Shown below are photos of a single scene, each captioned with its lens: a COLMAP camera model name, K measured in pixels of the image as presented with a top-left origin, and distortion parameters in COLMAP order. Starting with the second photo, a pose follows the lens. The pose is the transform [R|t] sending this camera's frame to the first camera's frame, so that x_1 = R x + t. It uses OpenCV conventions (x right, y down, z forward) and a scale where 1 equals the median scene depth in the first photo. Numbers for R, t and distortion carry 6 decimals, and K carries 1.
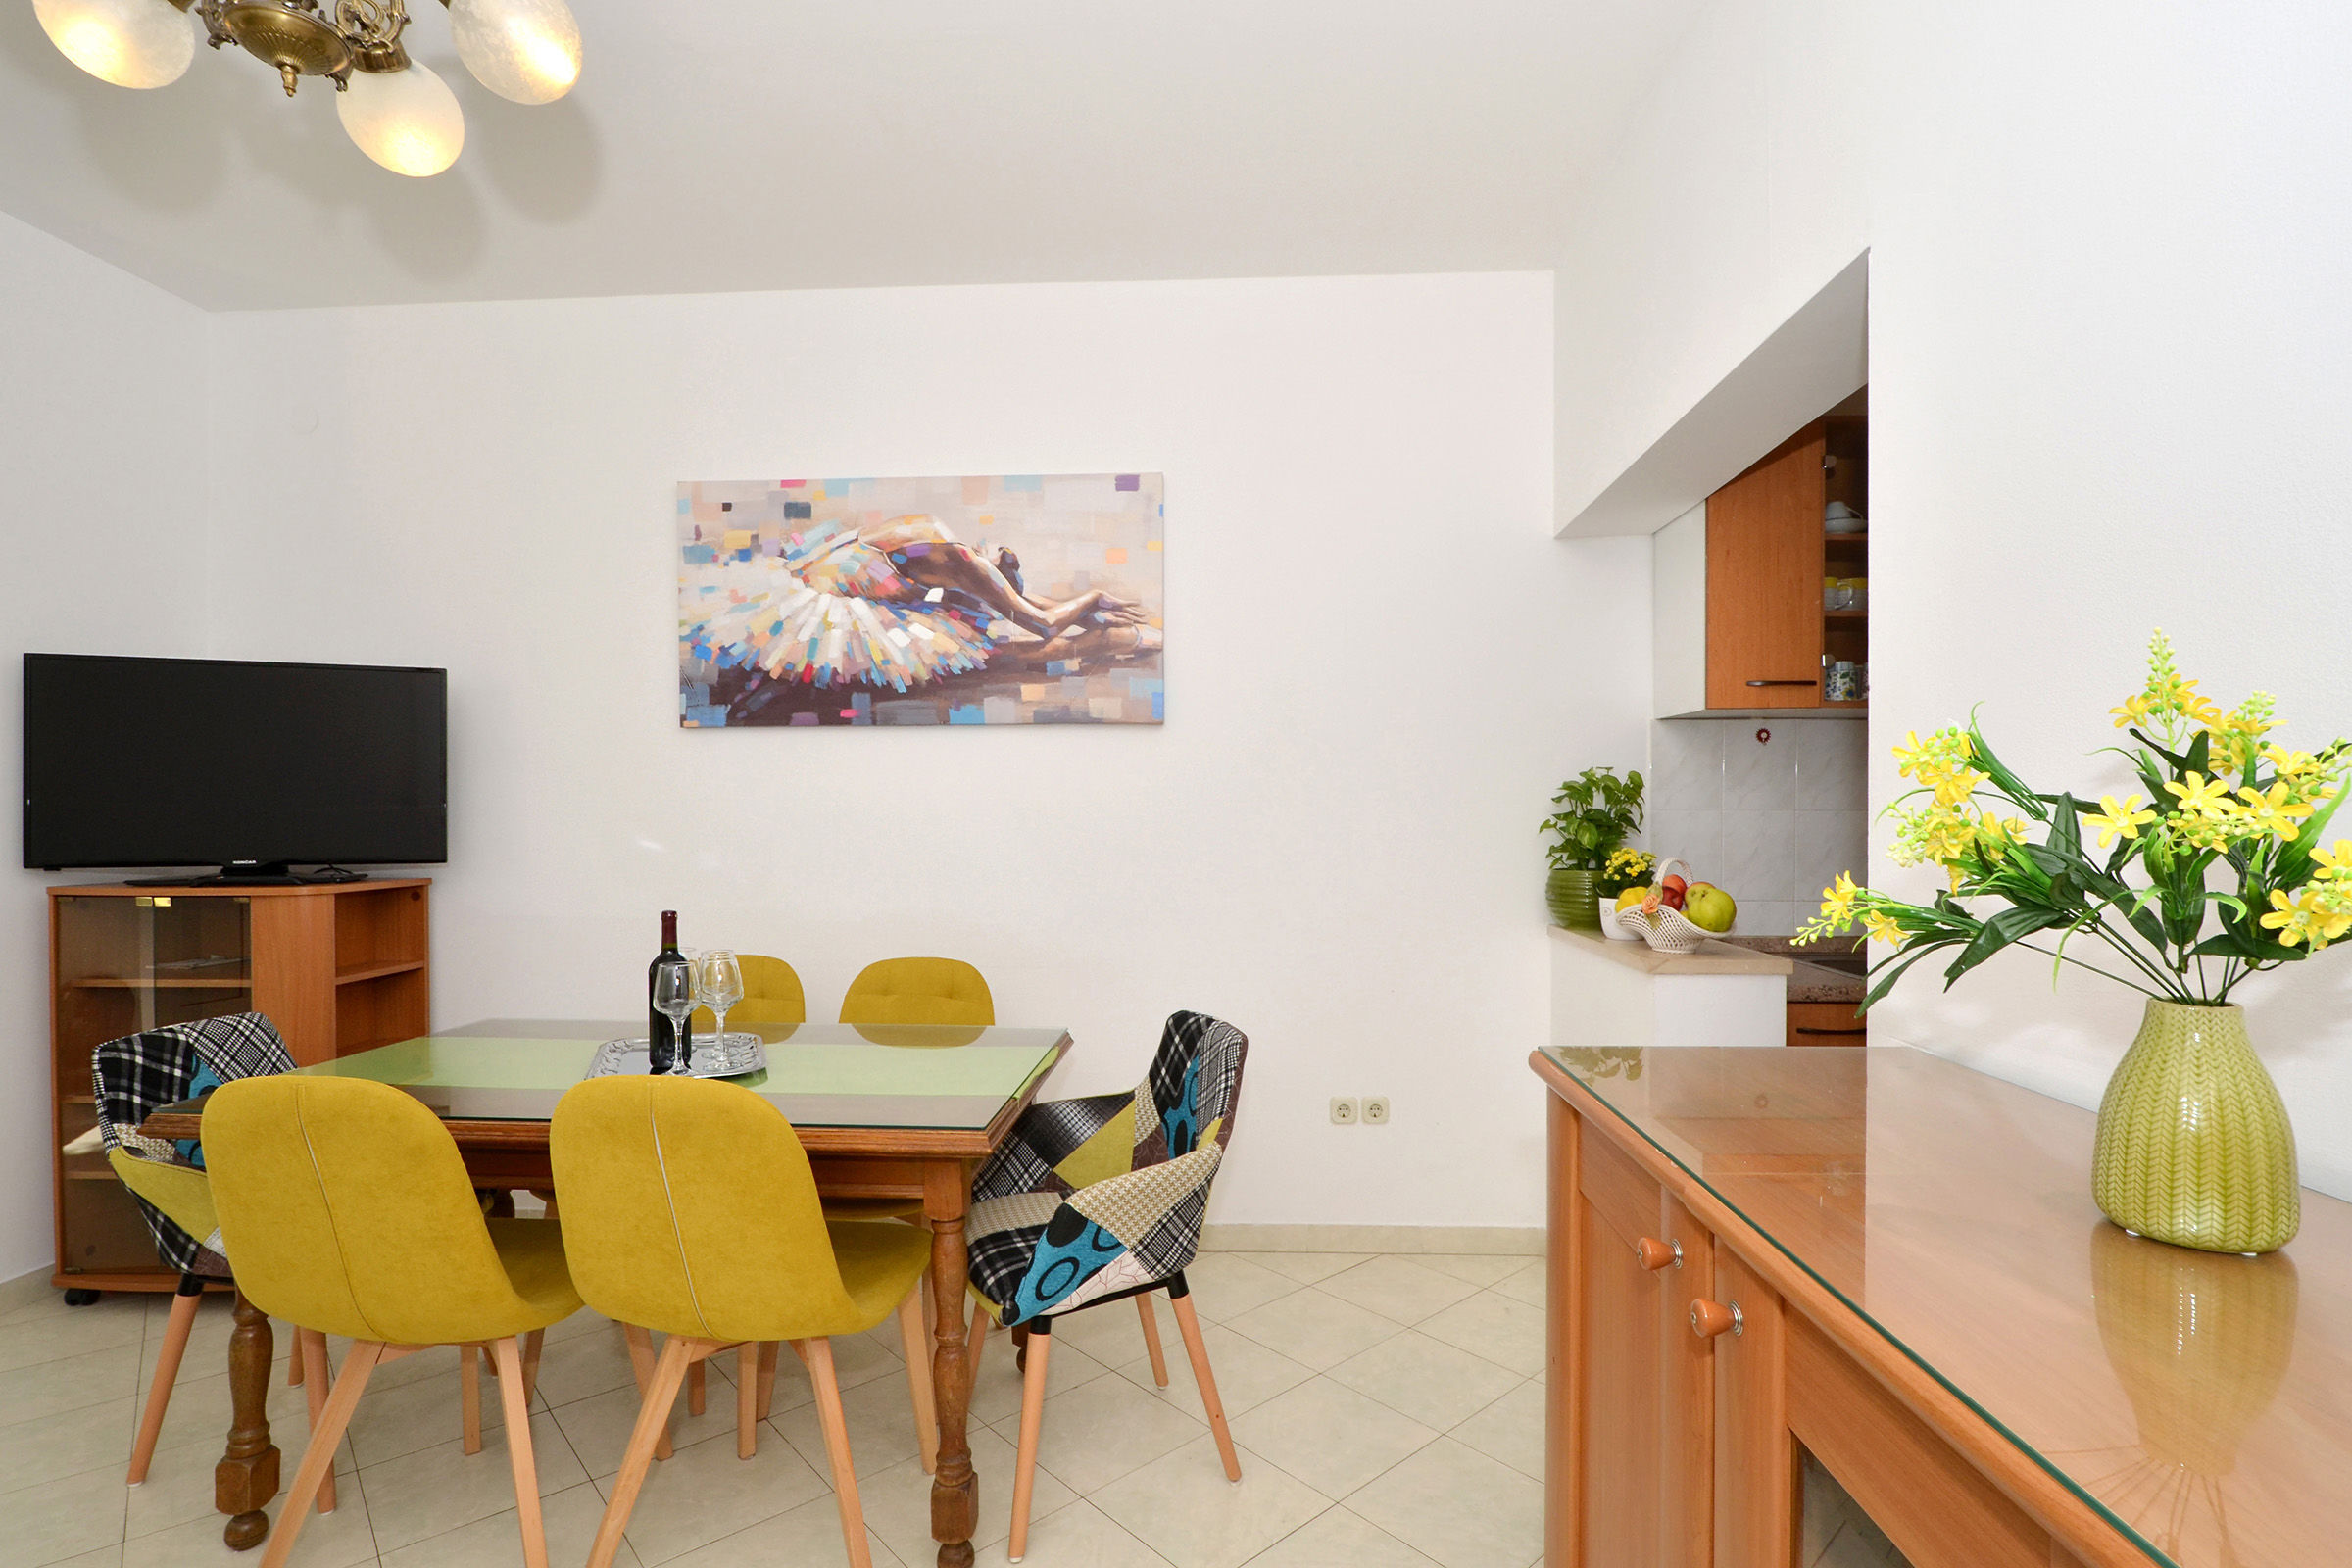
lens RADIAL K [[1069.9, 0, 1220.2], [0, 1069.9, 835.0], [0, 0, 1]] dist [0.001031, 0.000177]
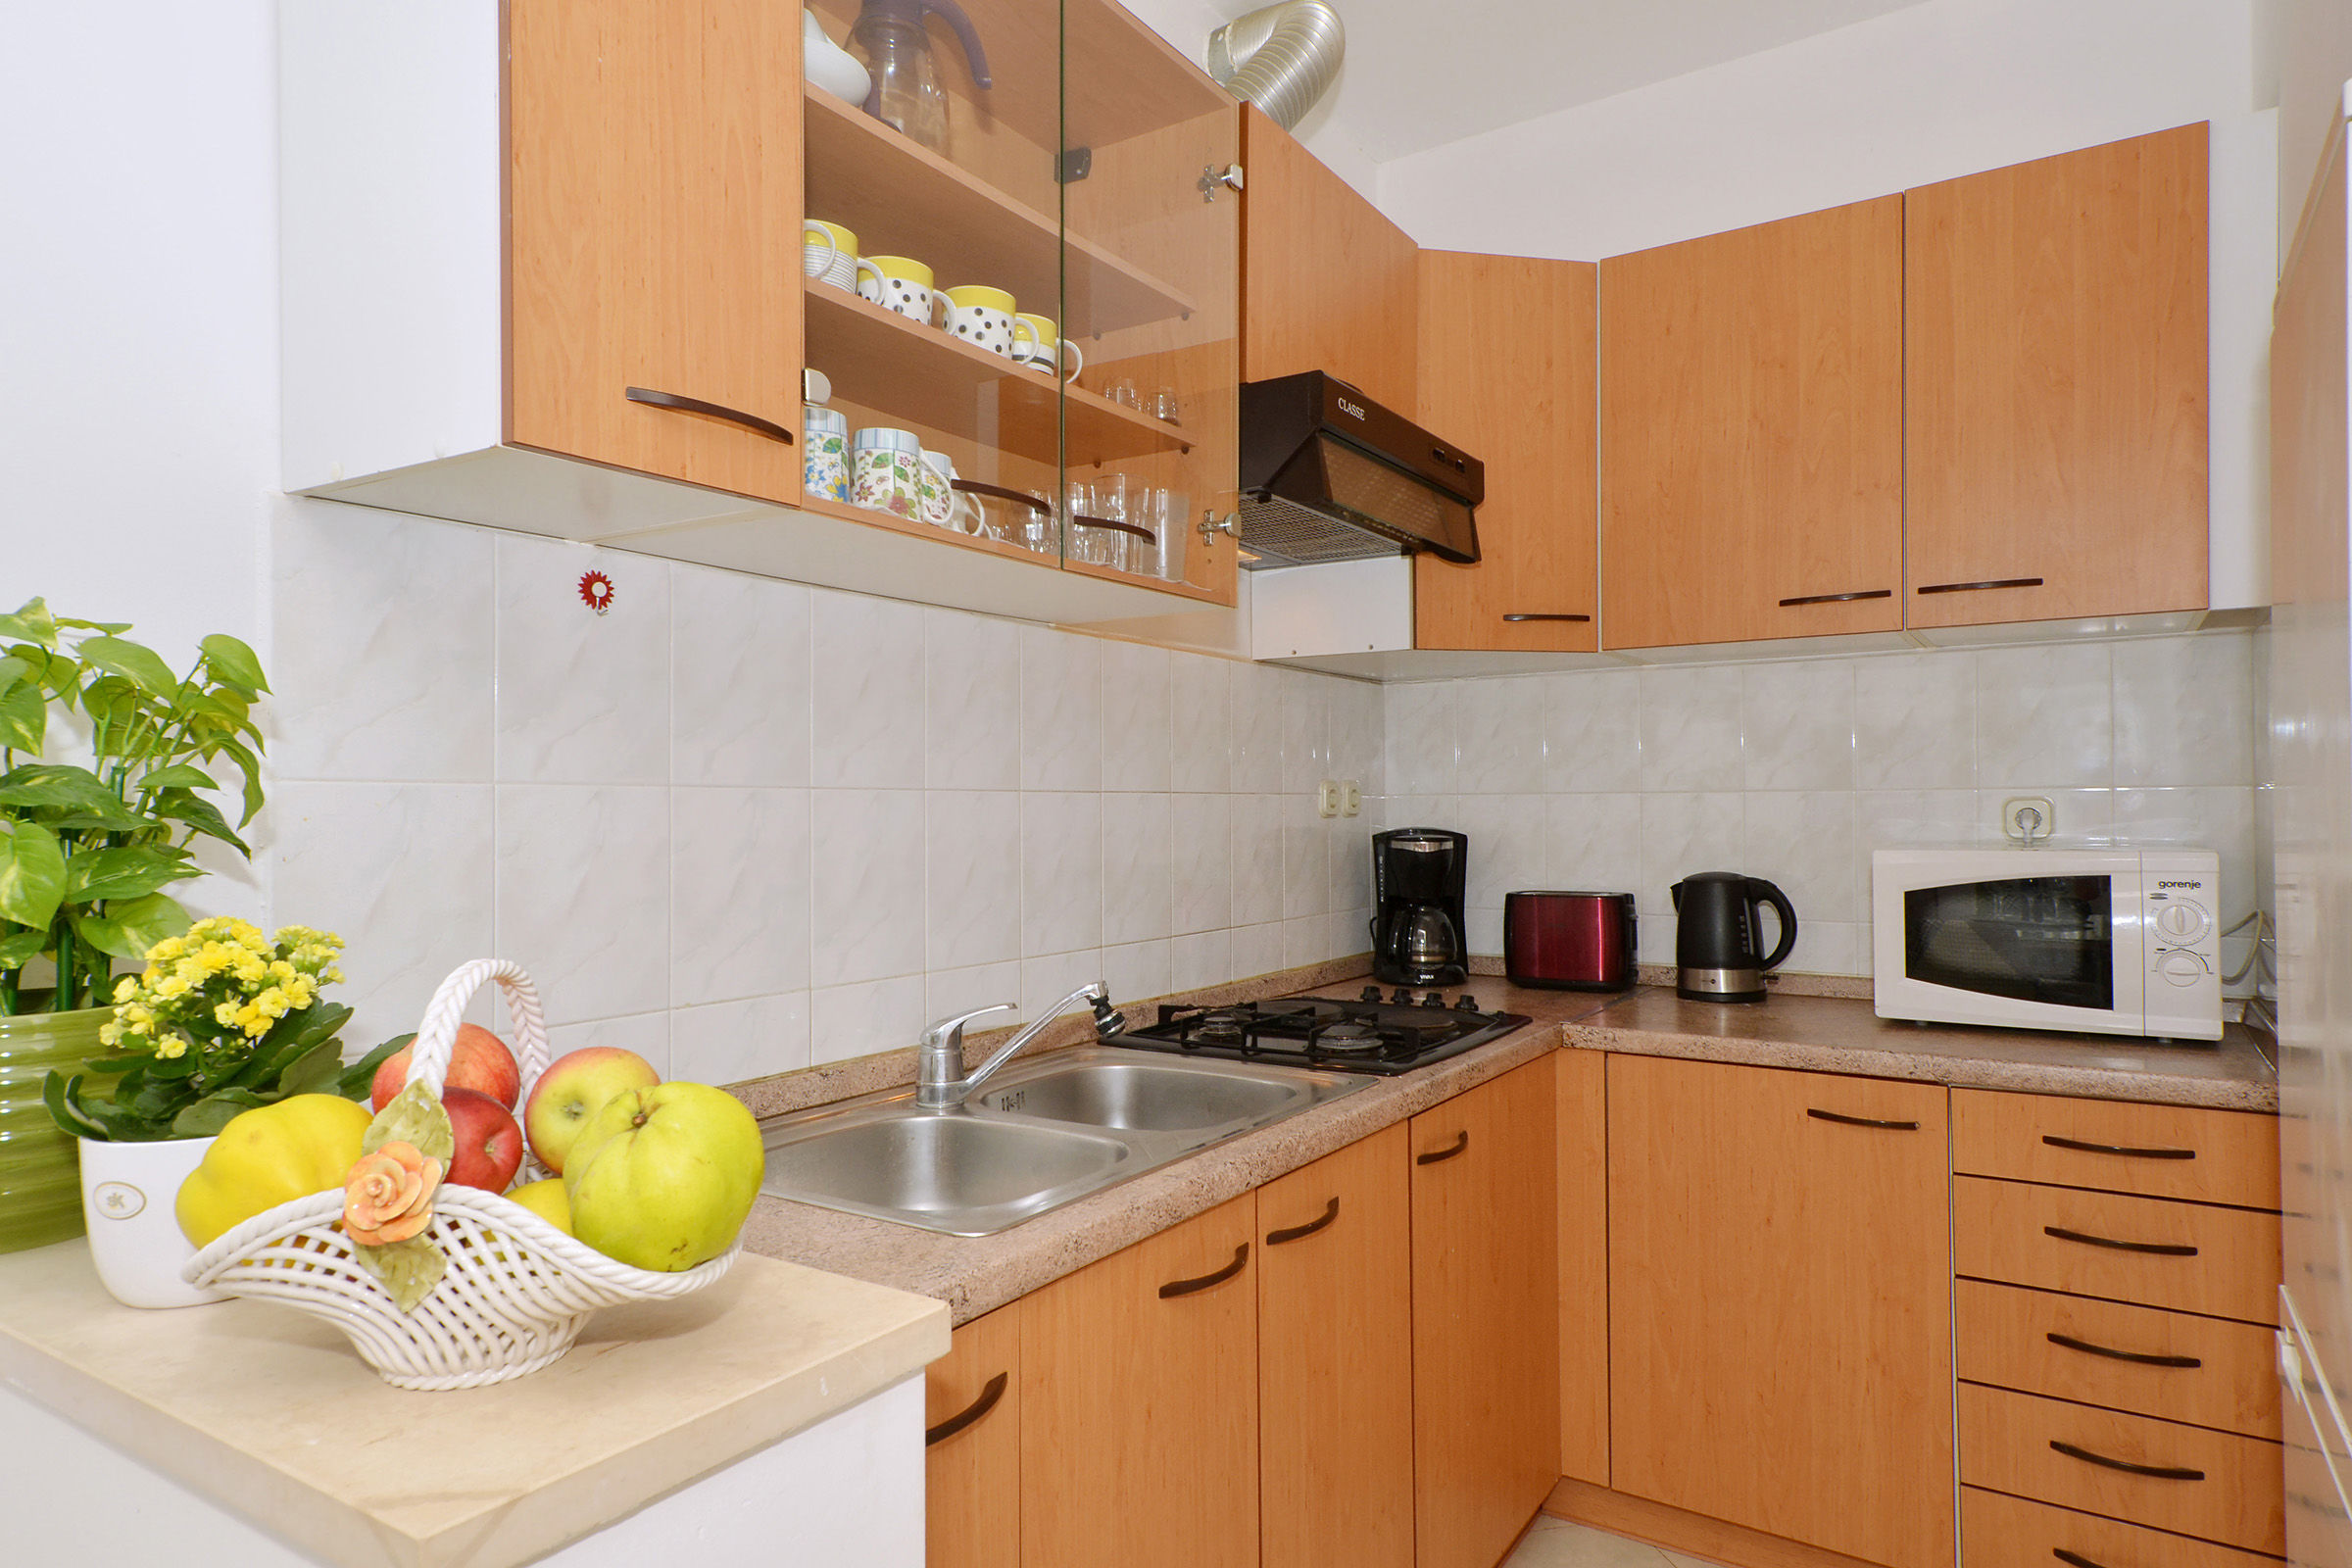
lens RADIAL K [[1306.5, 0, 1186.9], [0, 1306.5, 796.6], [0, 0, 1]] dist [-0.003278, -0.000704]
pose [[0.485645, 0.007930, 0.874120, 0.223429], [0.018620, 0.999638, -0.019413, -0.006410], [-0.873958, 0.025704, 0.485322, 0.652522]]
